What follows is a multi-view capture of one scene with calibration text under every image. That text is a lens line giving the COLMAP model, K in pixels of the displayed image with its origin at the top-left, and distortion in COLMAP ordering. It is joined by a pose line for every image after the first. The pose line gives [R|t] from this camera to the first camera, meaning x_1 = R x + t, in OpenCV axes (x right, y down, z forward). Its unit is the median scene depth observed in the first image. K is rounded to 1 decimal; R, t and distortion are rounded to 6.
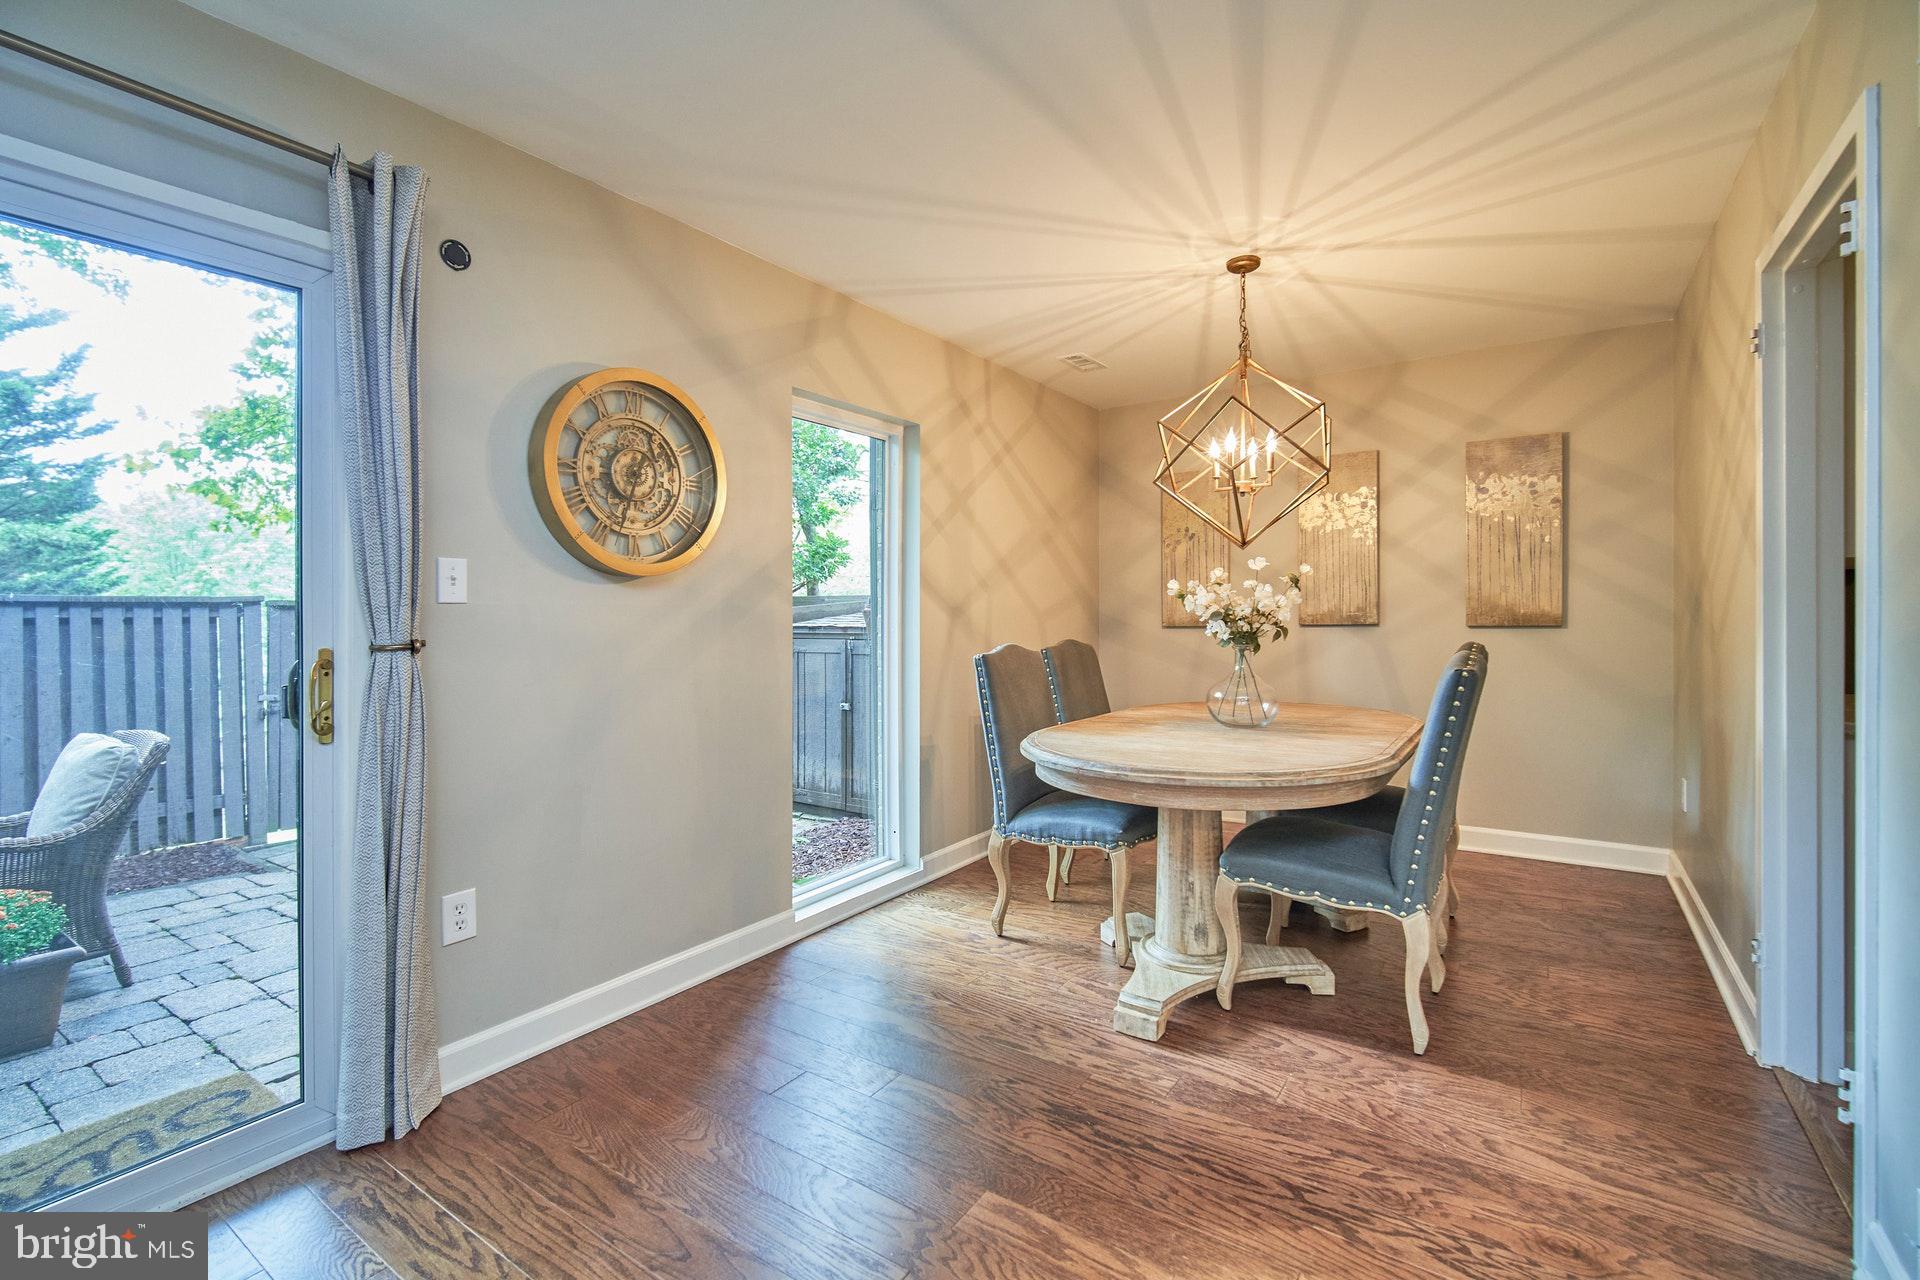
lens RADIAL K [[846.1, 0, 981.3], [0, 846.1, 608.1], [0, 0, 1]] dist [-0.004667, -0.000239]
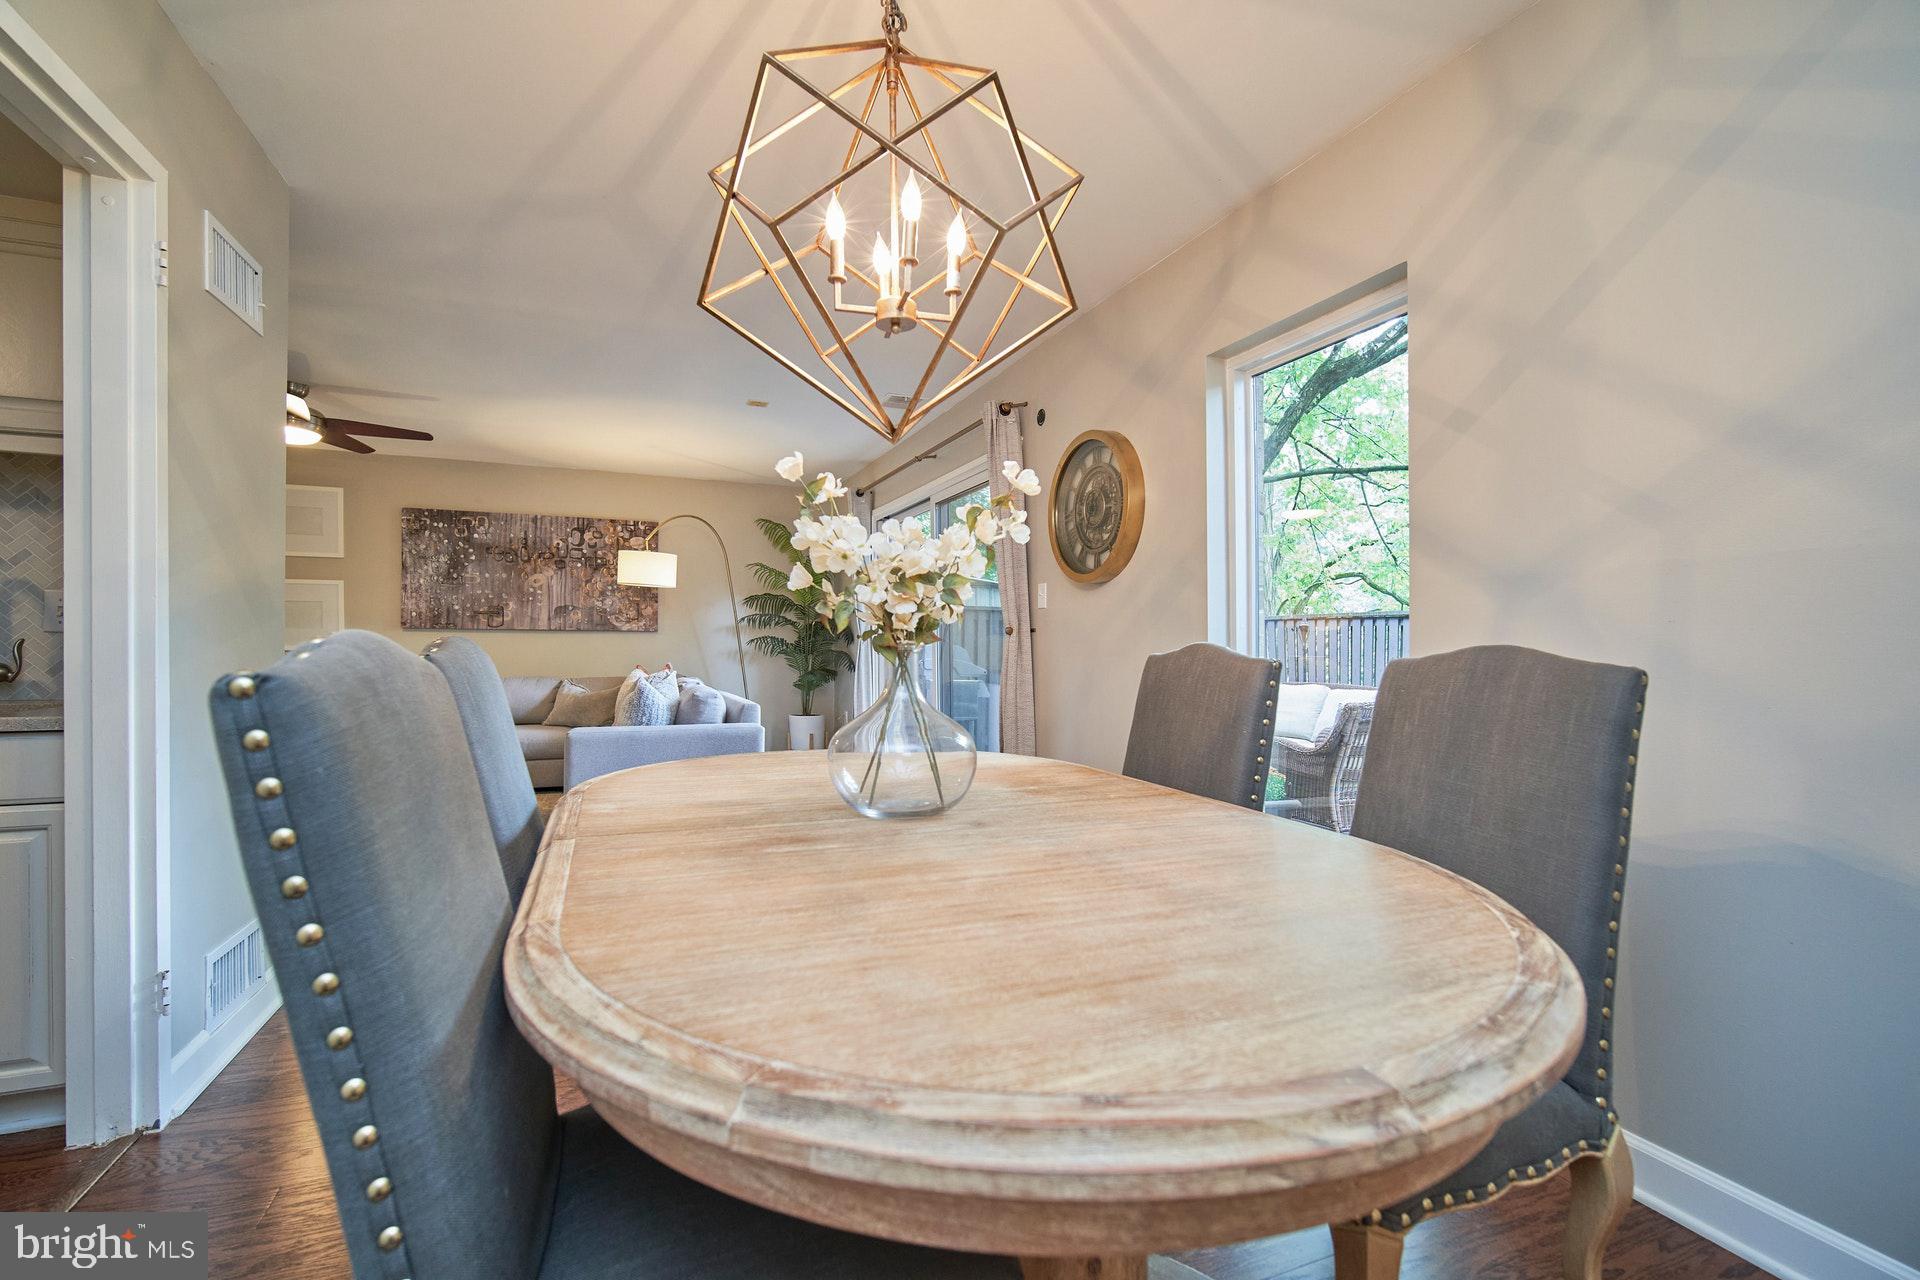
lens RADIAL K [[836.5, 0, 951.6], [0, 836.5, 643.3], [0, 0, 1]] dist [-0.009288, 0.000011]
pose [[-0.567435, -0.001754, -0.823416, 0.634086], [-0.004012, 0.999992, 0.000635, 0.044430], [0.823408, 0.003663, -0.567438, 1.221998]]
